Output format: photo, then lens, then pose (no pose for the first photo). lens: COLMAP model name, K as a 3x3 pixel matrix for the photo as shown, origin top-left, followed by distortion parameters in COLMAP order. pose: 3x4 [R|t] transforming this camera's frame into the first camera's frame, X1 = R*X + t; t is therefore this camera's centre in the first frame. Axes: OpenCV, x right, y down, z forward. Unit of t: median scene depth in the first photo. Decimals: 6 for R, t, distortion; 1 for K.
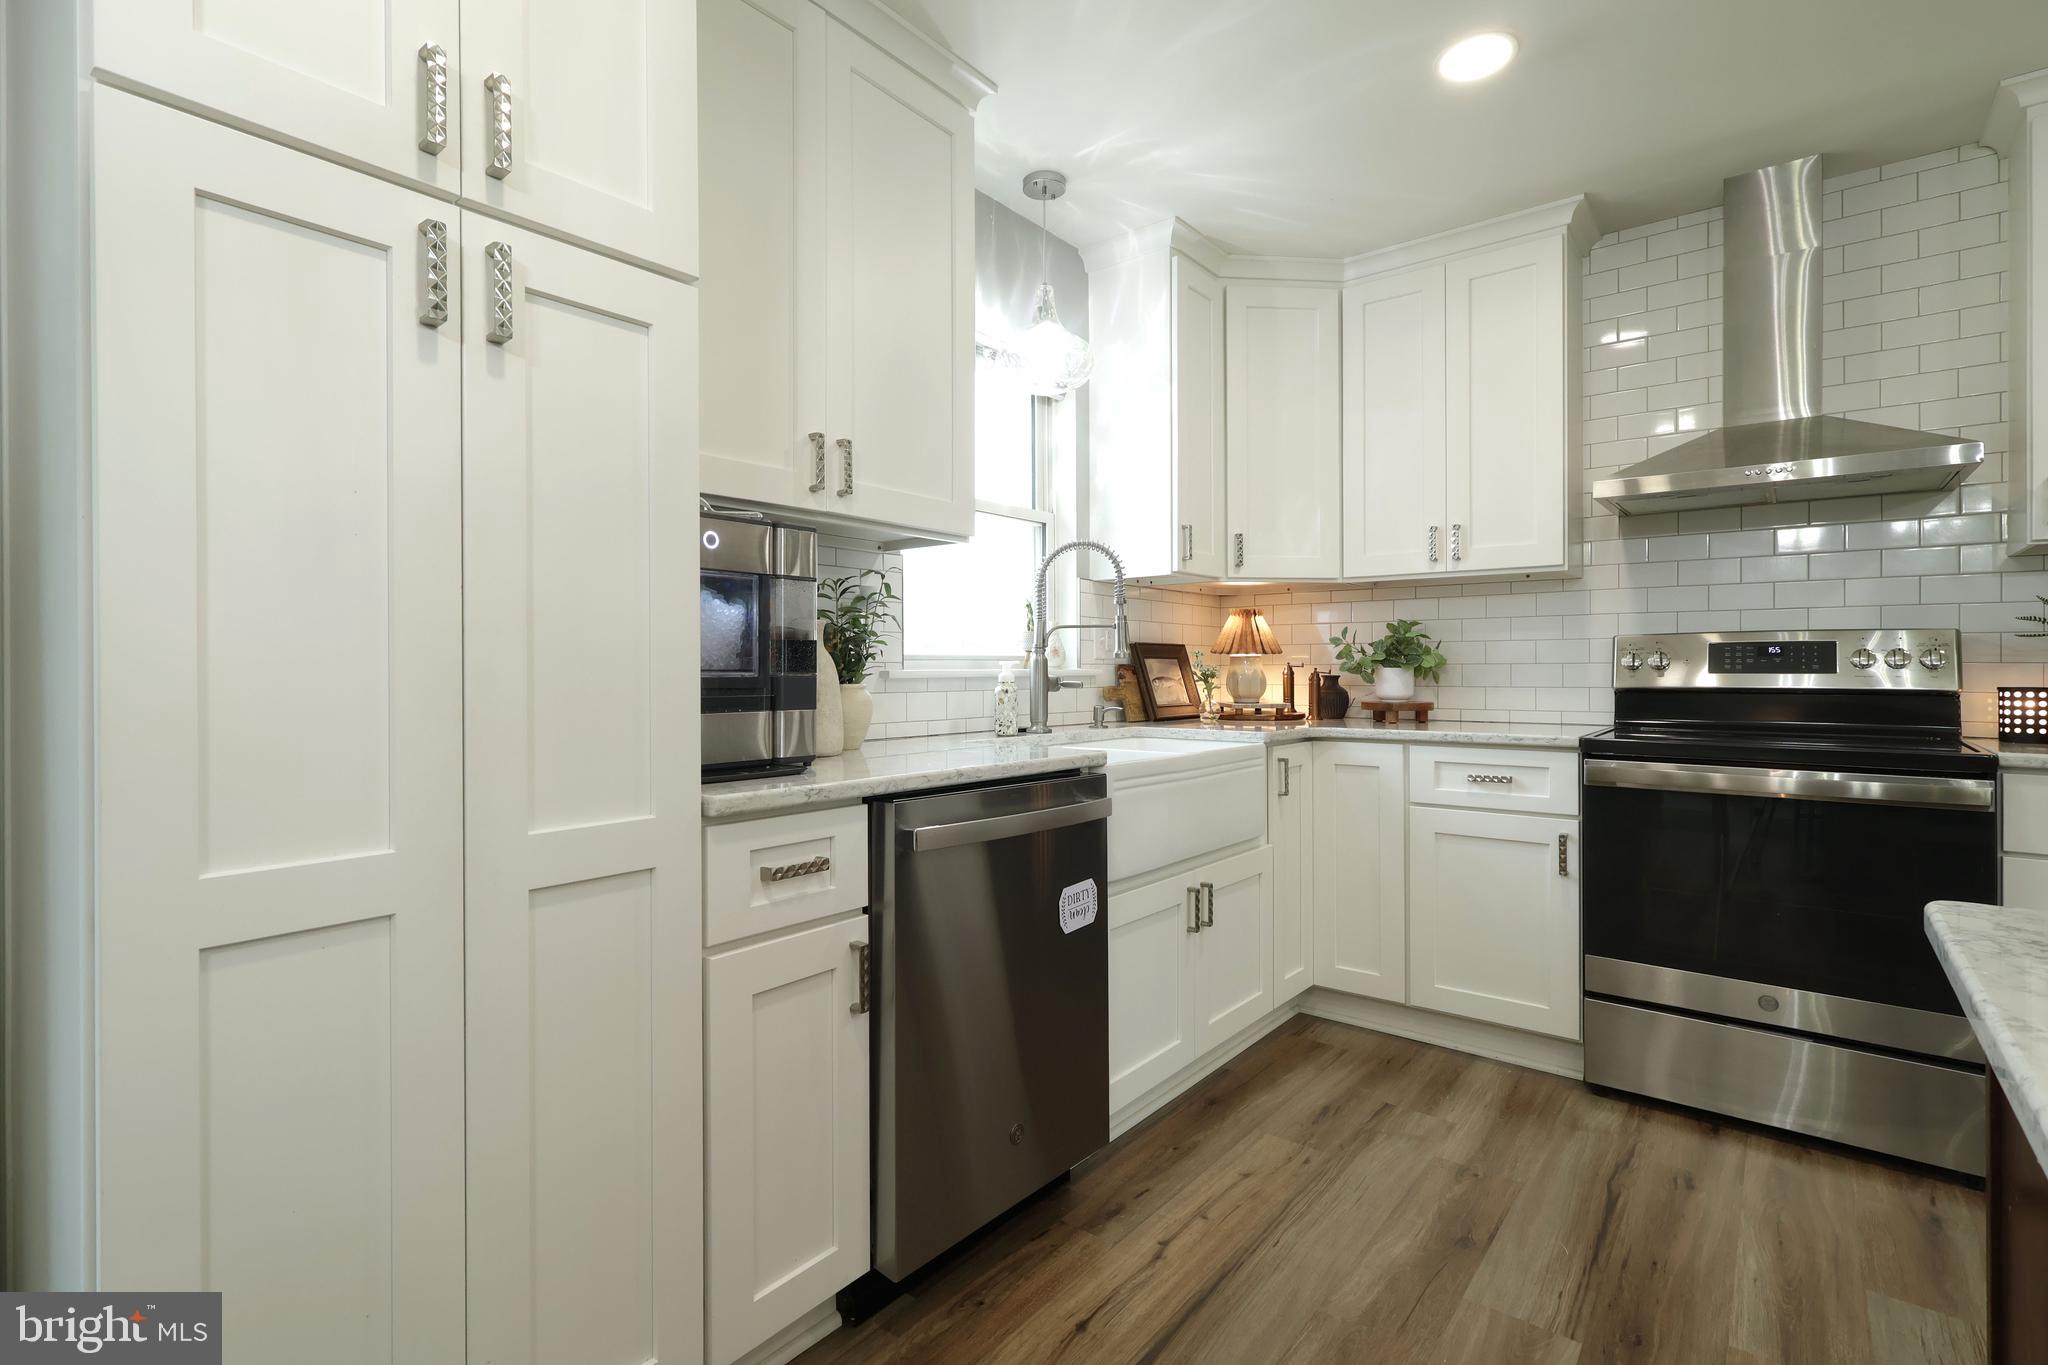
lens RADIAL K [[957.3, 0, 1014.9], [0, 957.3, 666.2], [0, 0, 1]] dist [0.001401, 0.000303]
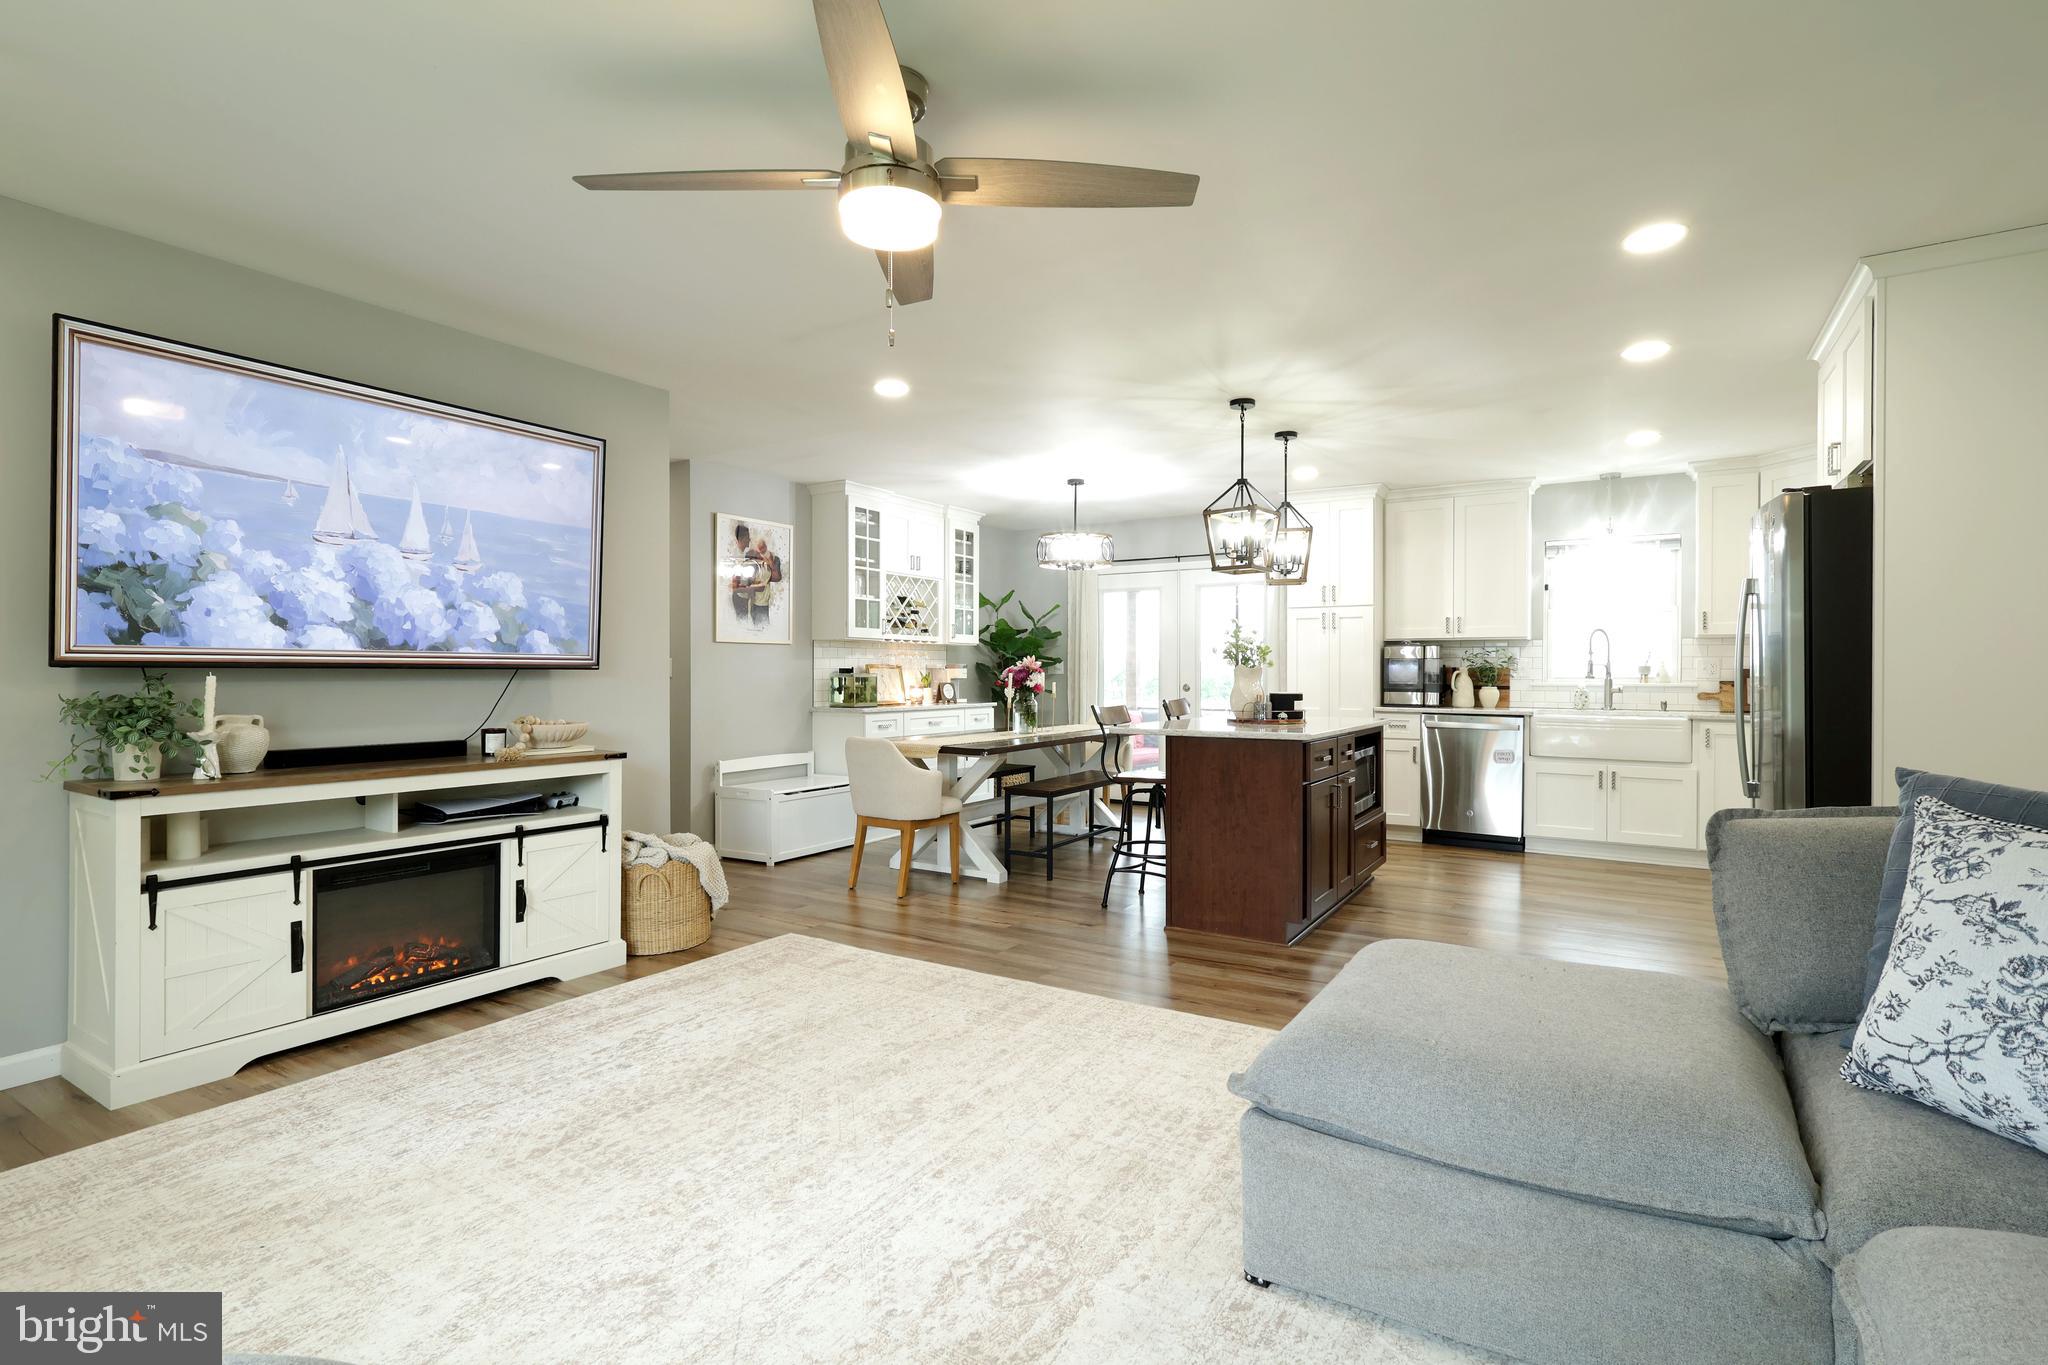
lens RADIAL K [[980.0, 0, 1016.6], [0, 980.0, 671.0], [0, 0, 1]] dist [-0.001682, -0.000410]
pose [[0.123361, -0.001462, -0.992361, 2.424446], [-0.002045, 0.999996, -0.001727, -0.021272], [0.992360, 0.002243, 0.123358, -0.799209]]
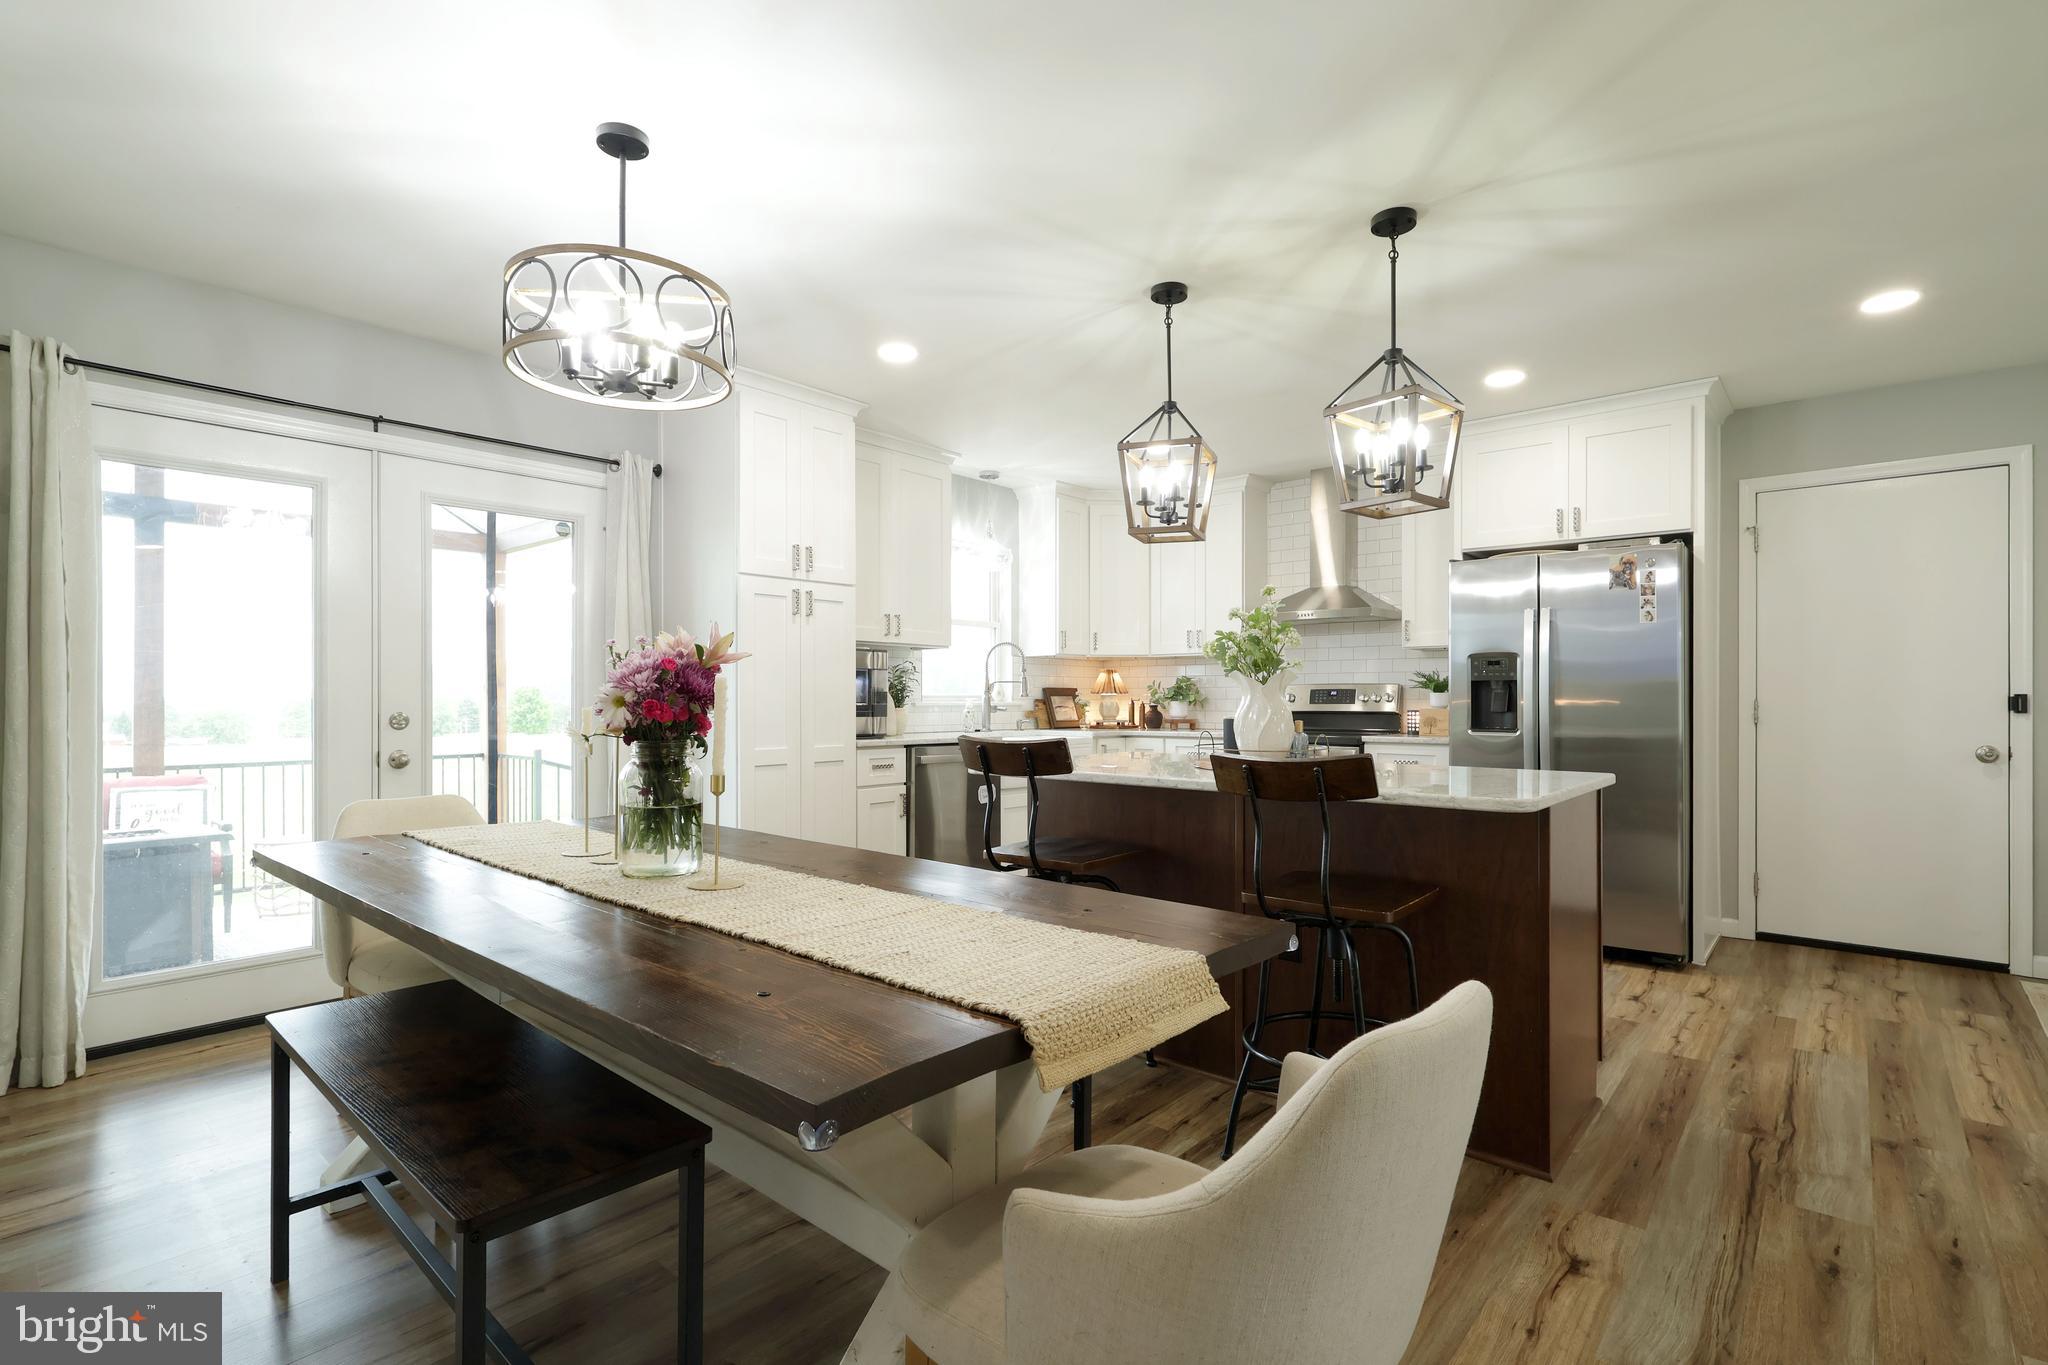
lens RADIAL K [[959.3, 0, 1026.5], [0, 959.3, 692.2], [0, 0, 1]] dist [0.004147, -0.000239]
pose [[0.999607, 0.000852, -0.028038, 0.189756], [-0.000990, 0.999988, -0.004895, -0.008511], [0.028033, 0.004921, 0.999595, -1.229283]]
